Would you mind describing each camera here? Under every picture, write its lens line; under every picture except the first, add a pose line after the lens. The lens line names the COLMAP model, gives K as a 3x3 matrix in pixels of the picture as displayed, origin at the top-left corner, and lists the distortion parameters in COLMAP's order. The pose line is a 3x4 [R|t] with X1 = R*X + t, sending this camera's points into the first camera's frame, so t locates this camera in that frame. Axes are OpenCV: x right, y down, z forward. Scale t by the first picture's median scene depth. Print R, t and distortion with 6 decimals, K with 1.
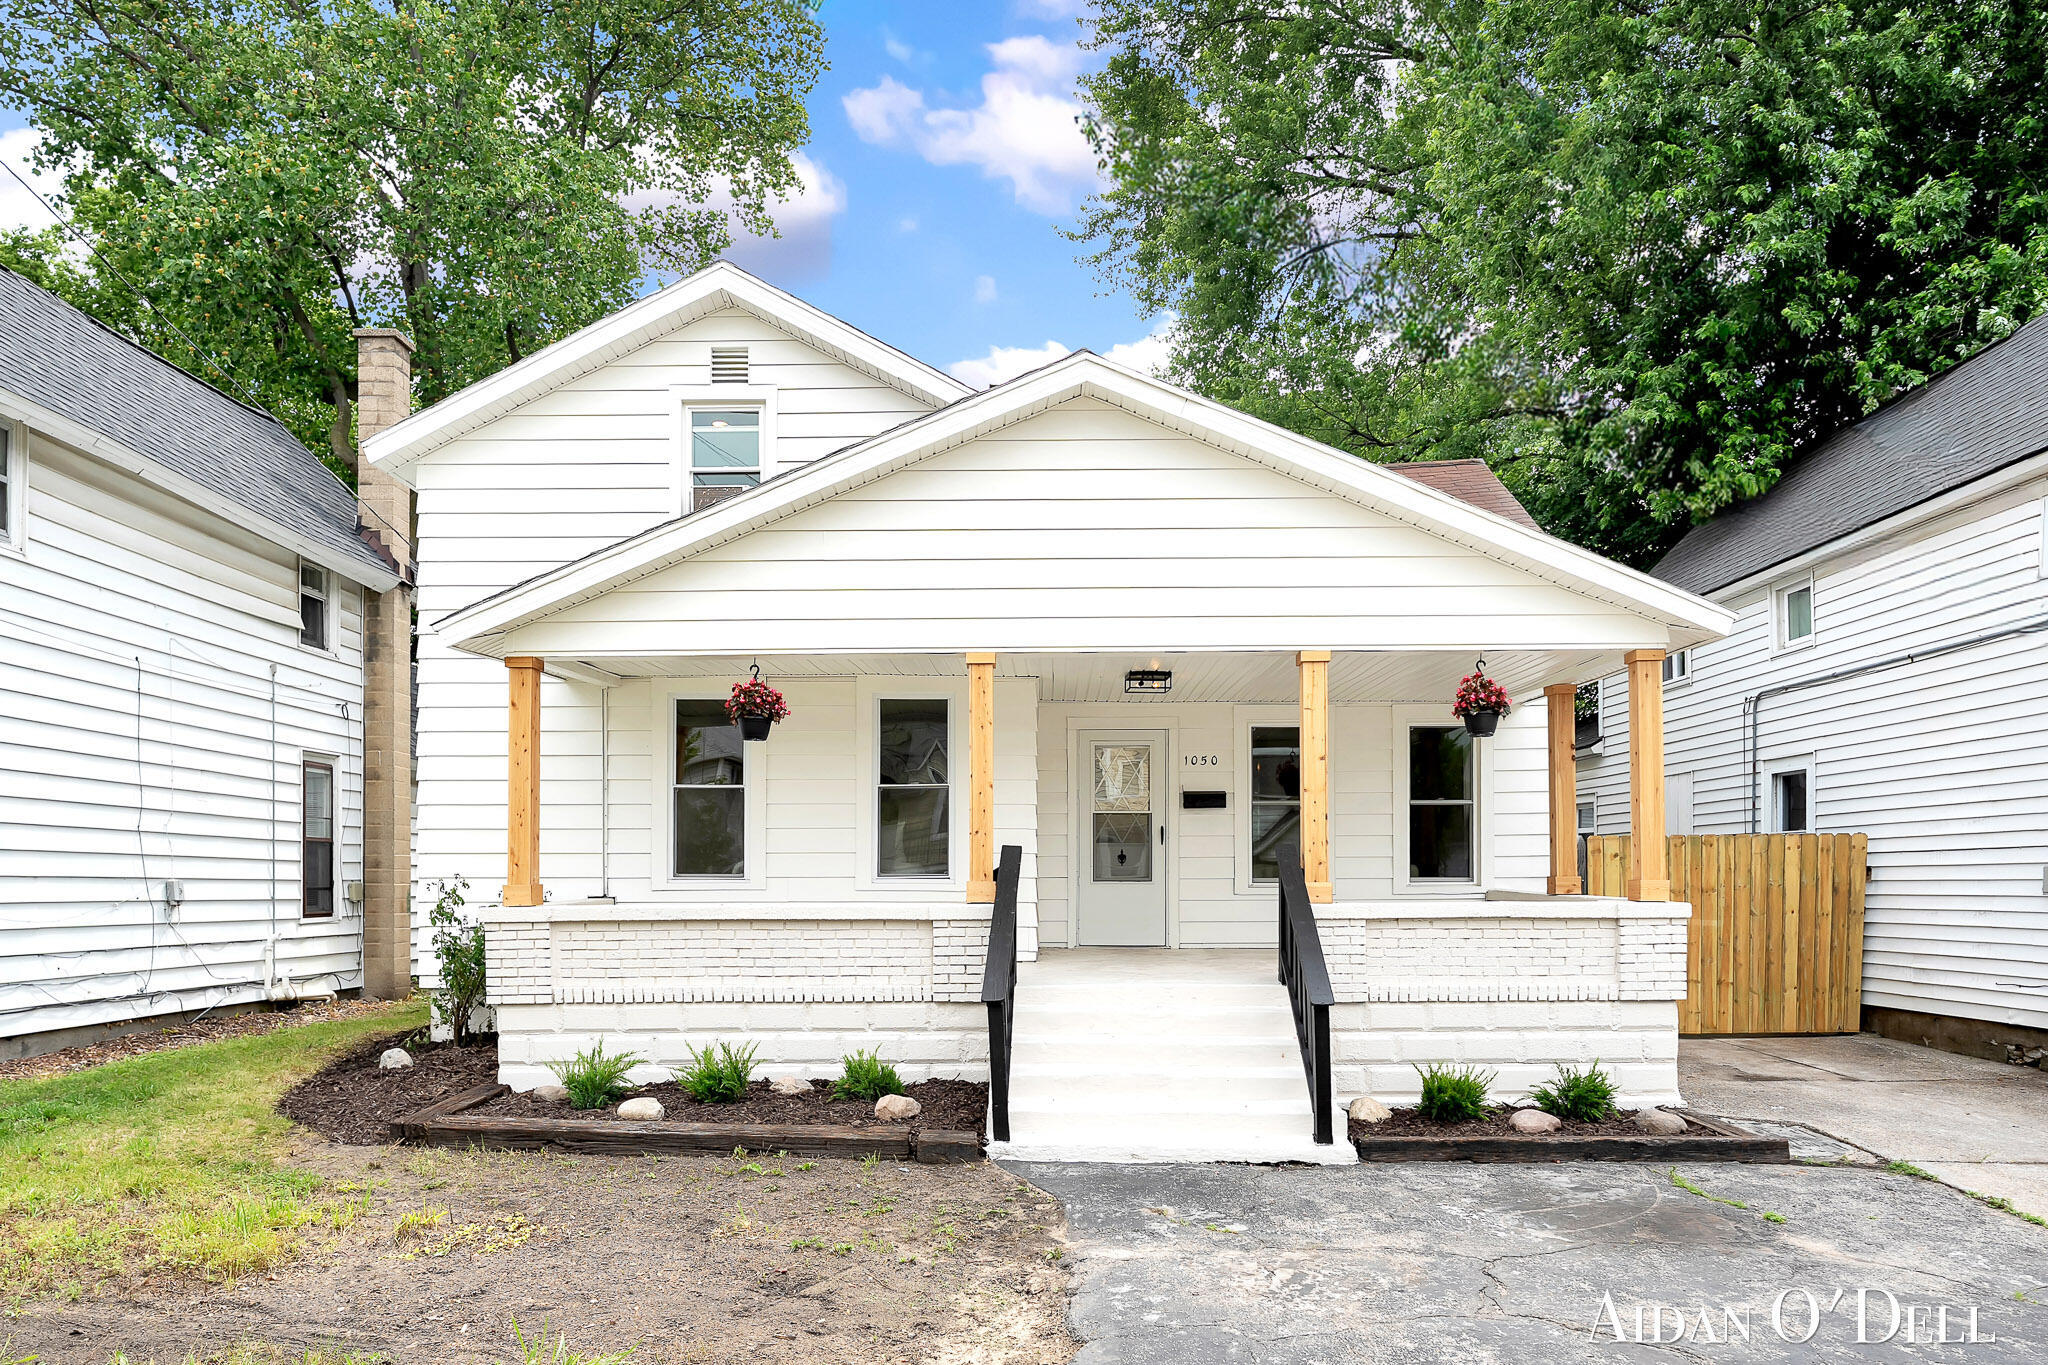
lens RADIAL K [[1258.6, 0, 940.6], [0, 1258.6, 733.6], [0, 0, 1]] dist [-0.000109, 0.001843]
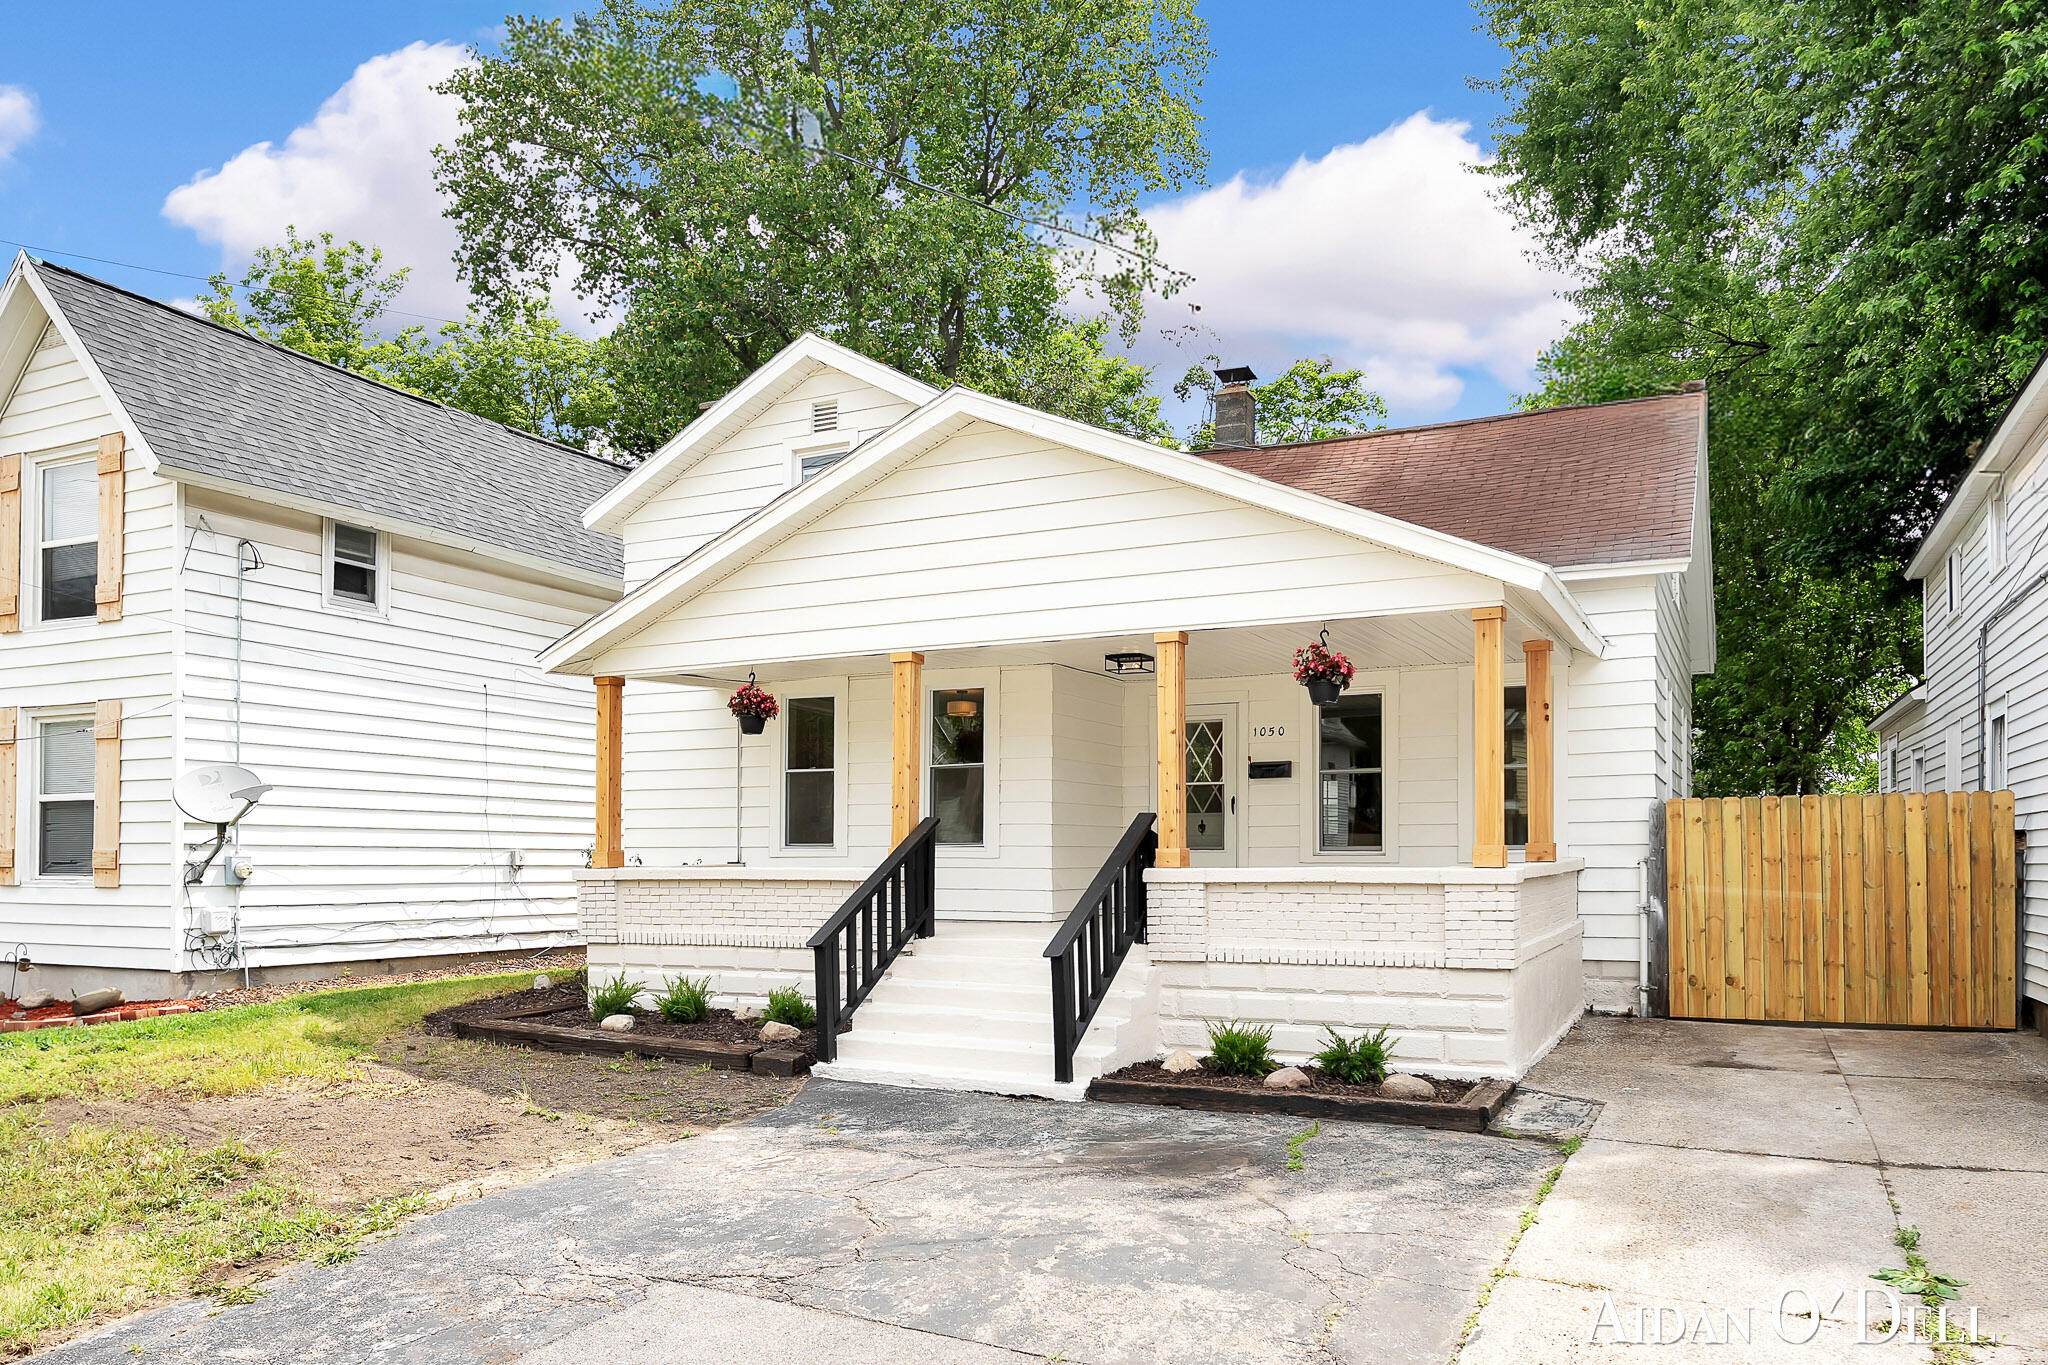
lens RADIAL K [[1273.3, 0, 1024.0], [0, 1273.3, 682.5], [0, 0, 1]] dist [0.002544, -0.001732]
pose [[0.919354, -0.052747, -0.389880, 0.603564], [0.045876, 0.998584, -0.026921, 0.000545], [0.390748, 0.006864, 0.920472, -0.045939]]
